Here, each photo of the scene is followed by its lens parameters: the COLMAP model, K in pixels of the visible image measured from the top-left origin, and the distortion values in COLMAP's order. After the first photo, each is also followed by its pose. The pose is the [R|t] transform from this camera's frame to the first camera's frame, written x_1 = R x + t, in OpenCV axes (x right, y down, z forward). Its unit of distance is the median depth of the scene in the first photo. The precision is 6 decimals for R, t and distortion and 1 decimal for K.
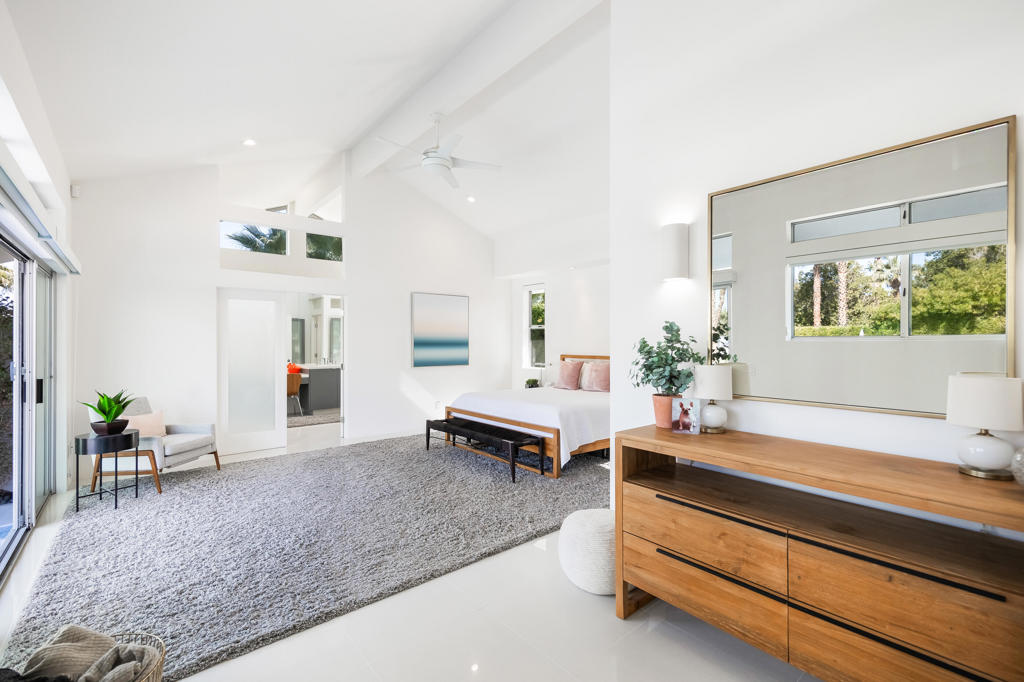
lens RADIAL K [[439.9, 0, 510.8], [0, 439.9, 344.2], [0, 0, 1]] dist [0.012406, -0.000282]
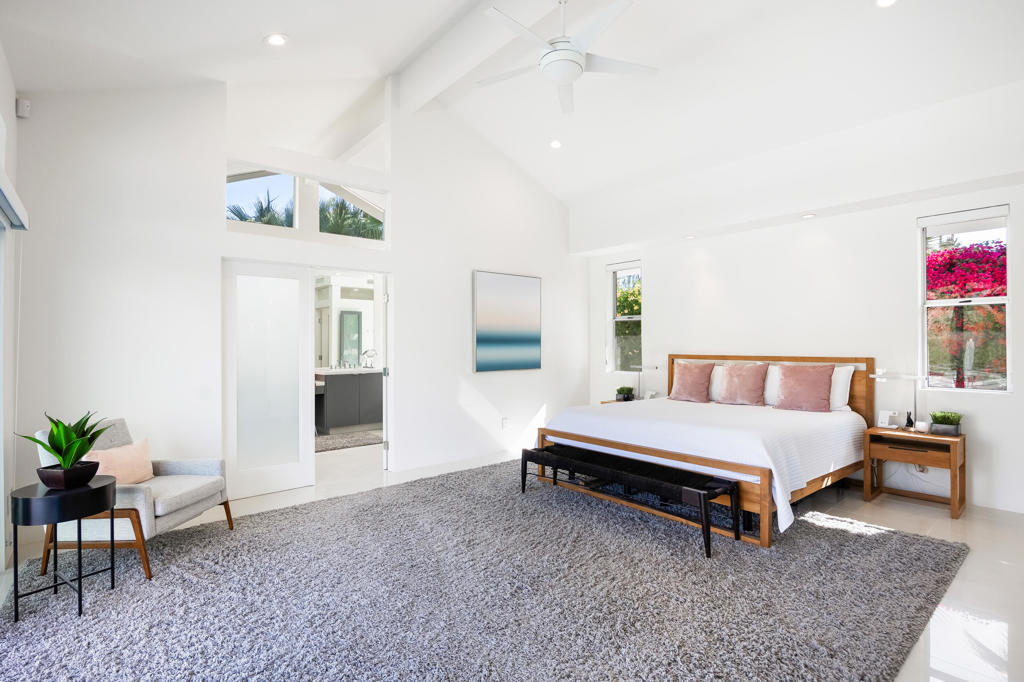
lens RADIAL K [[492.3, 0, 516.6], [0, 492.3, 340.4], [0, 0, 1]] dist [-0.014546, 0.001325]
pose [[0.999990, -0.003009, 0.003182, -0.230693], [0.003039, 0.999951, -0.009391, 0.011223], [-0.003153, 0.009400, 0.999951, 0.262284]]
